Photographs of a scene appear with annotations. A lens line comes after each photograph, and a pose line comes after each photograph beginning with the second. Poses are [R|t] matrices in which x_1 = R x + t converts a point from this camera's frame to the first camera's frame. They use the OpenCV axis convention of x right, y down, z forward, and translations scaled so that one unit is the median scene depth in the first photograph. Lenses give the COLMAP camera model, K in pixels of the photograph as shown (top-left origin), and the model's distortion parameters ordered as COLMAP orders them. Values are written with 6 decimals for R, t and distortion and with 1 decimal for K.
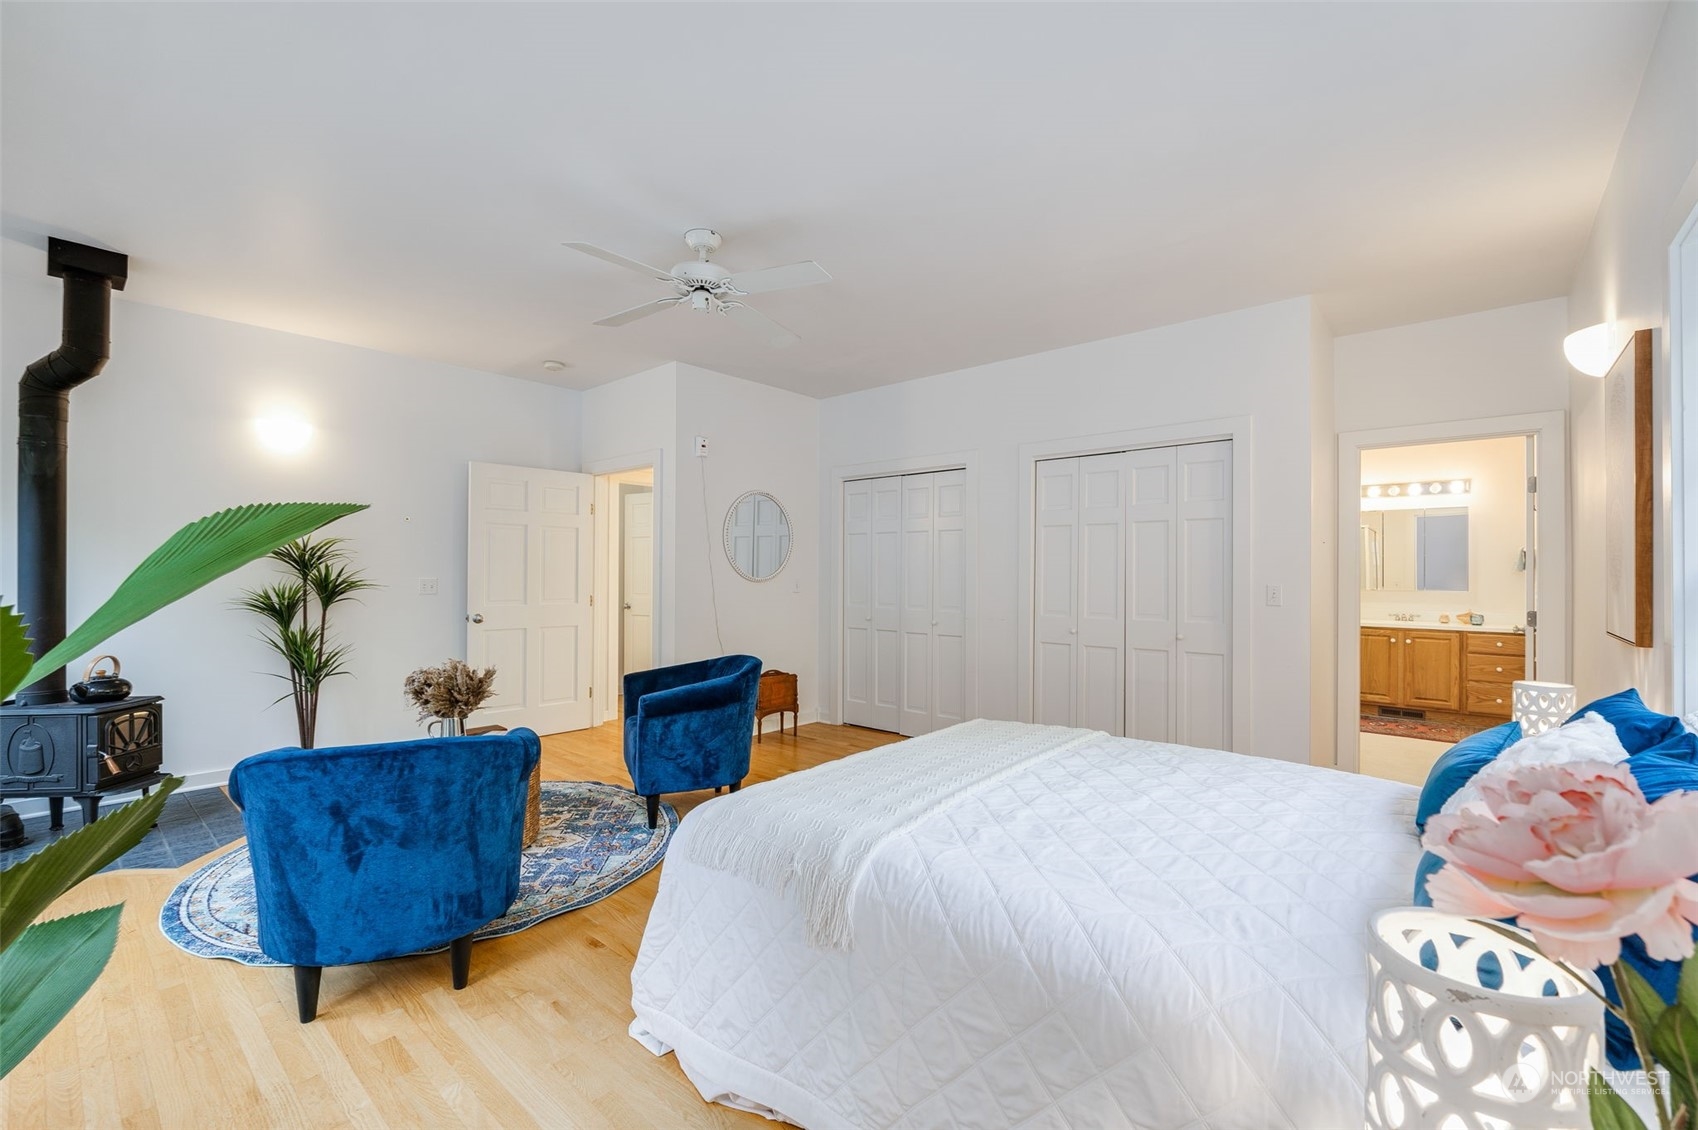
lens RADIAL K [[718.9, 0, 843.3], [0, 718.9, 567.3], [0, 0, 1]] dist [-0.013060, -0.000032]
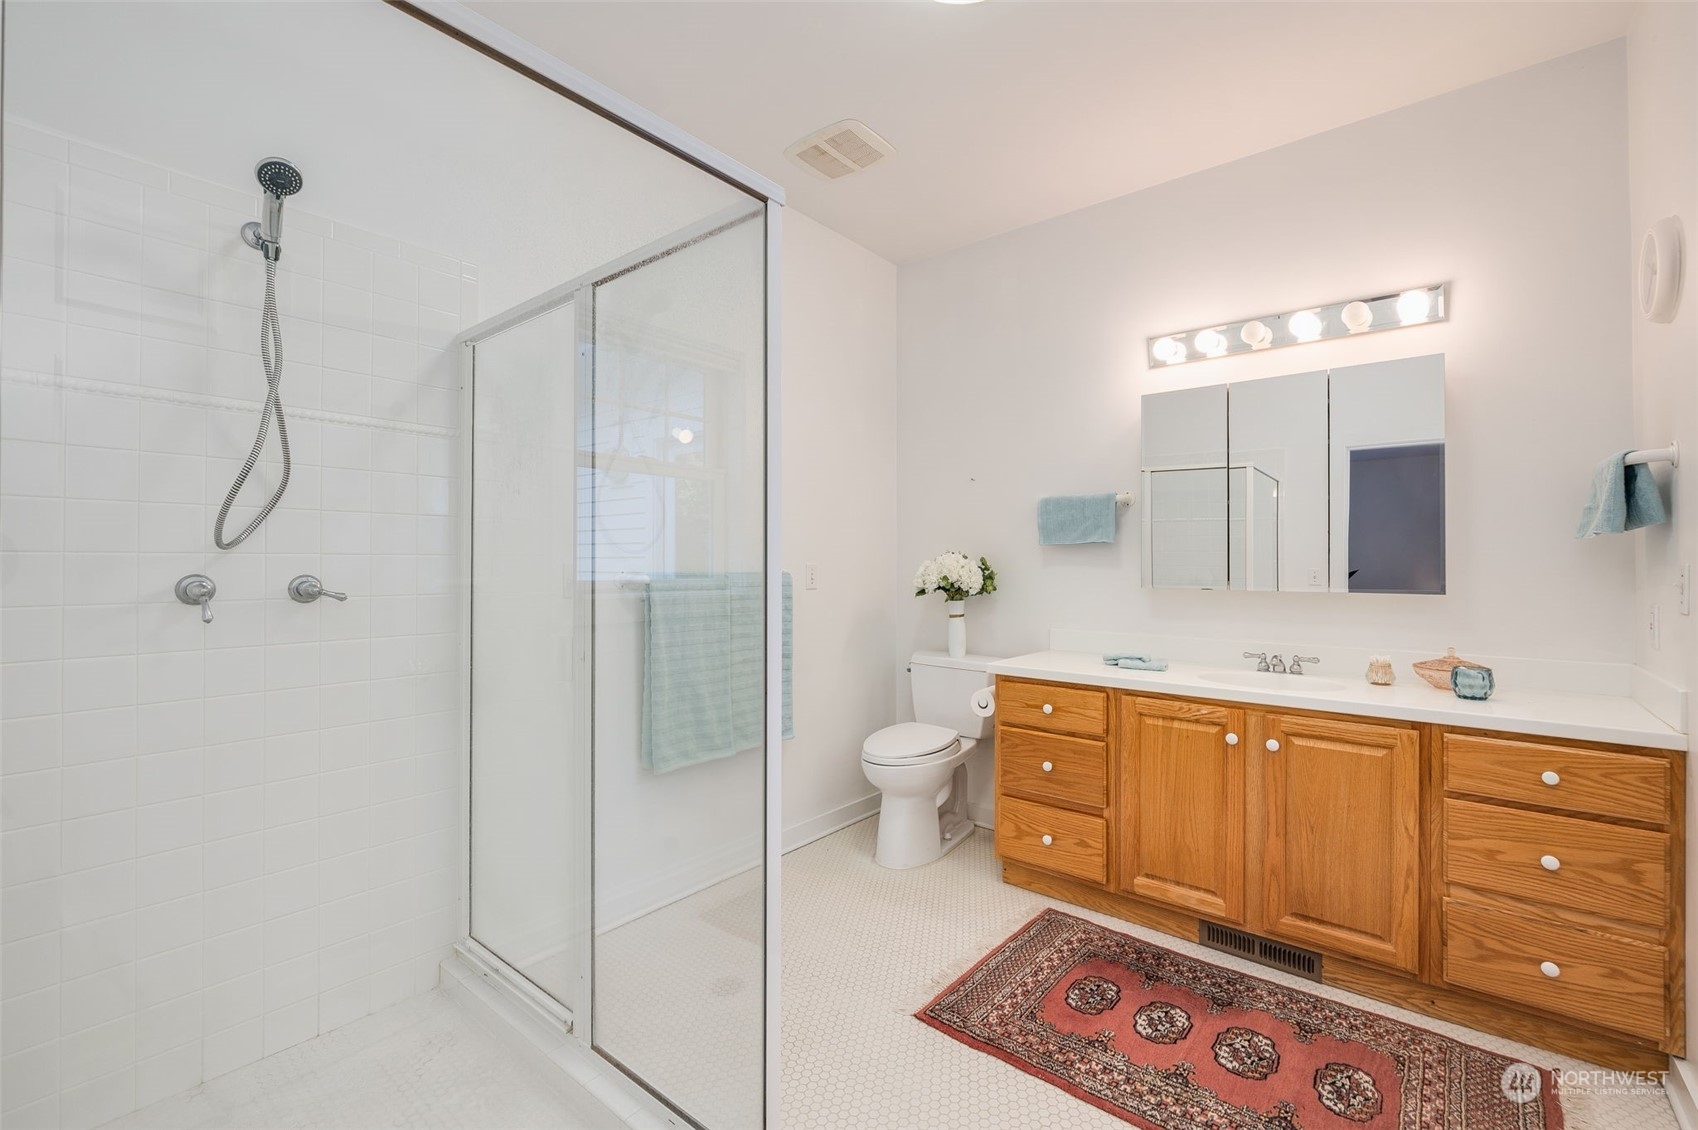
lens RADIAL K [[718.9, 0, 854.7], [0, 718.9, 563.5], [0, 0, 1]] dist [-0.013060, -0.000032]
pose [[0.999468, 0.001579, 0.032574, 0.591248], [-0.001374, 0.999979, -0.006306, 0.020932], [-0.032583, 0.006258, 0.999449, 0.676559]]
